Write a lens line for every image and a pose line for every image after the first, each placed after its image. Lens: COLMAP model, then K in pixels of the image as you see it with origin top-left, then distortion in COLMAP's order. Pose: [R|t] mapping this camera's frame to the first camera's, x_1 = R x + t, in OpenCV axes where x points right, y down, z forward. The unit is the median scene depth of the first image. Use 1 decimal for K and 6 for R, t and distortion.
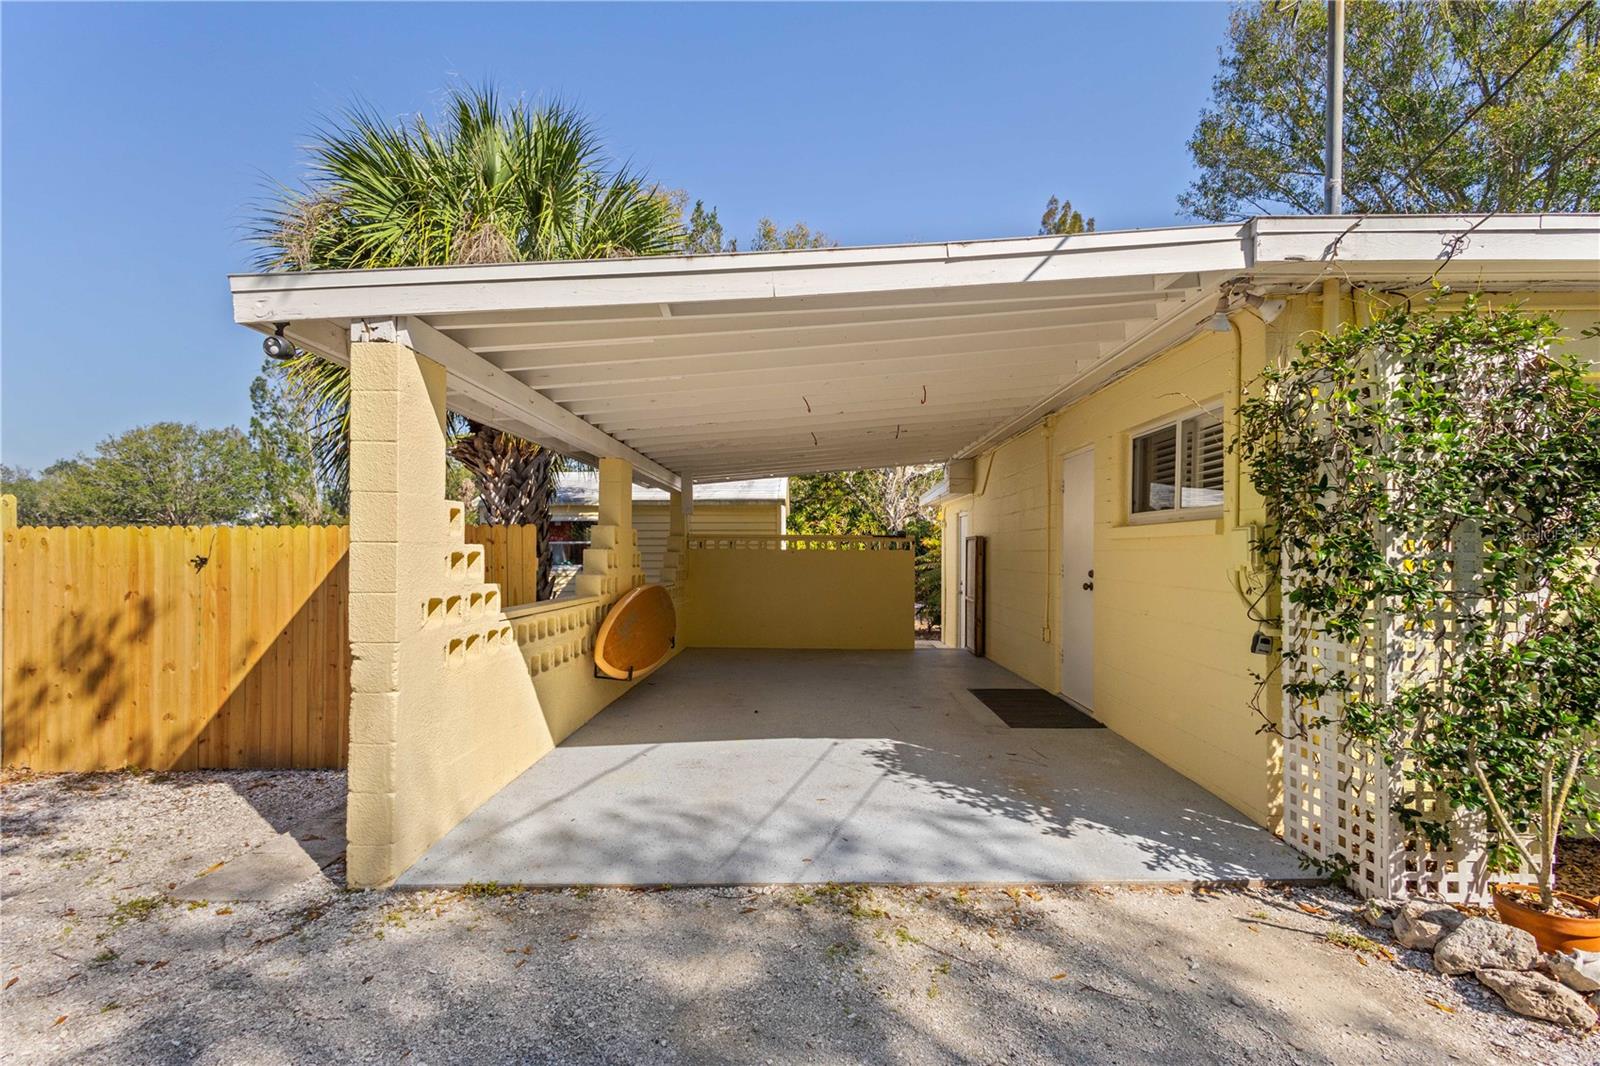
lens RADIAL K [[744.2, 0, 800.1], [0, 744.2, 538.9], [0, 0, 1]] dist [0.002820, -0.001703]
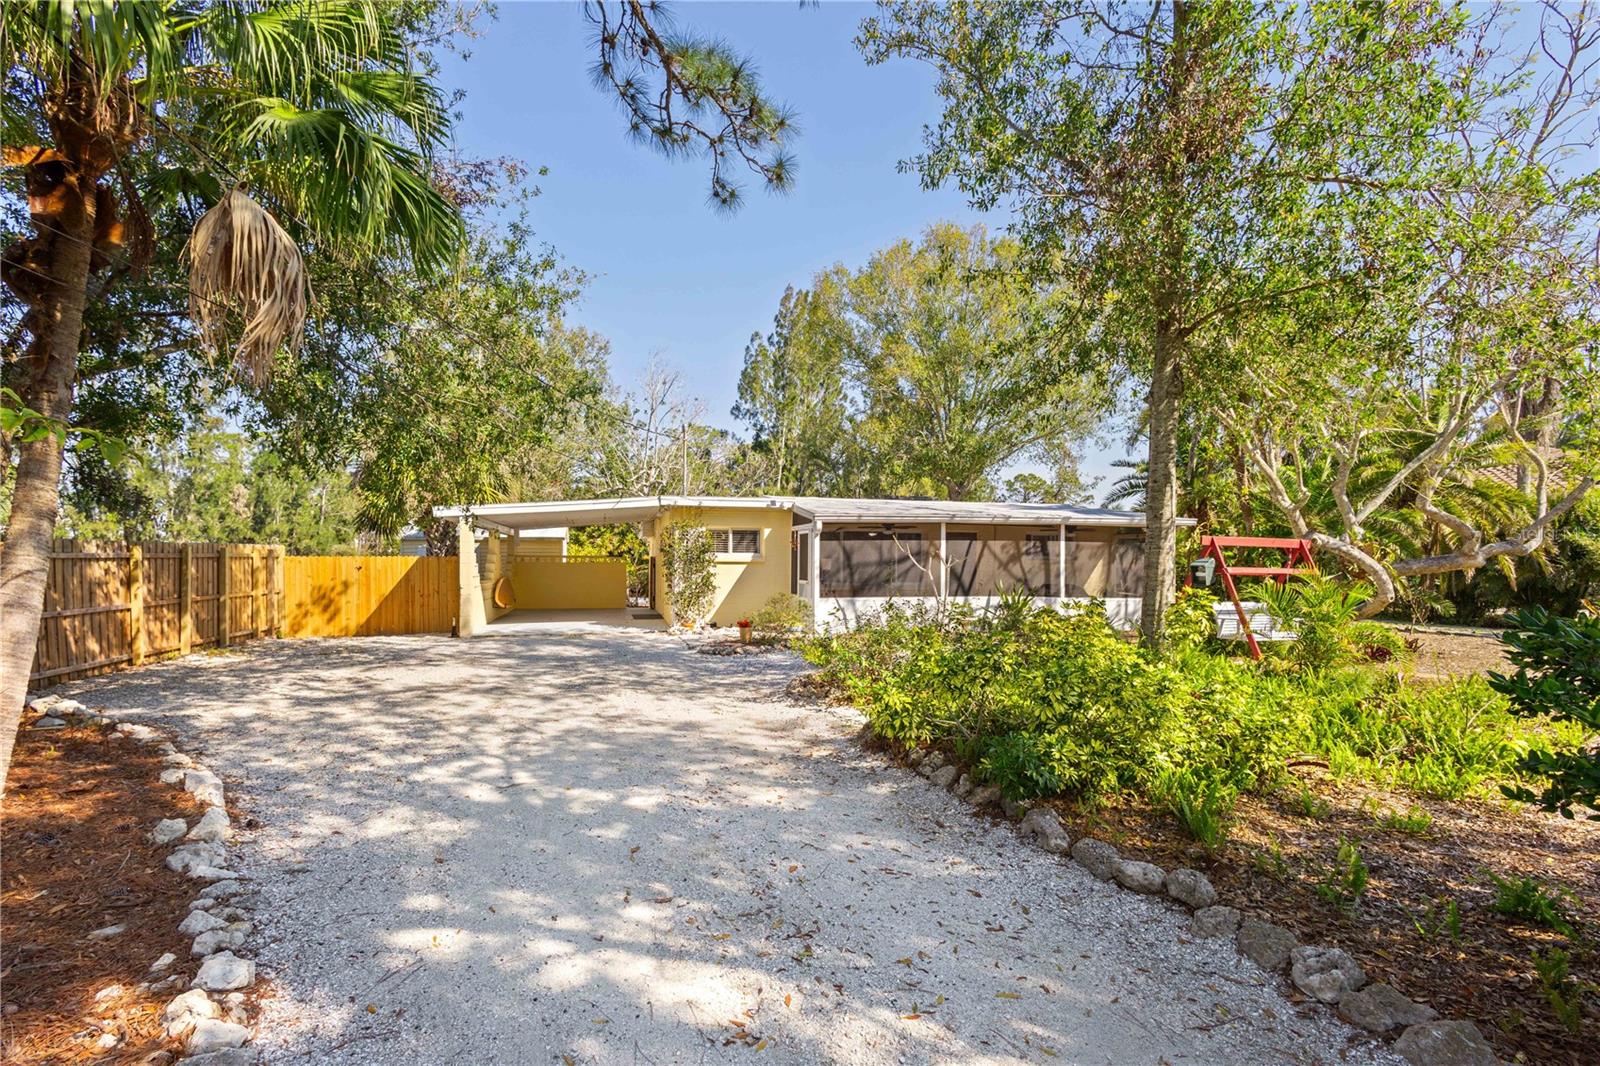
lens RADIAL K [[744.2, 0, 803.2], [0, 744.2, 542.9], [0, 0, 1]] dist [0.002820, -0.001703]
pose [[0.962194, -0.001260, 0.272363, 0.019198], [0.002599, 0.999986, -0.004556, -0.010280], [-0.272353, 0.005091, 0.962184, -0.441414]]
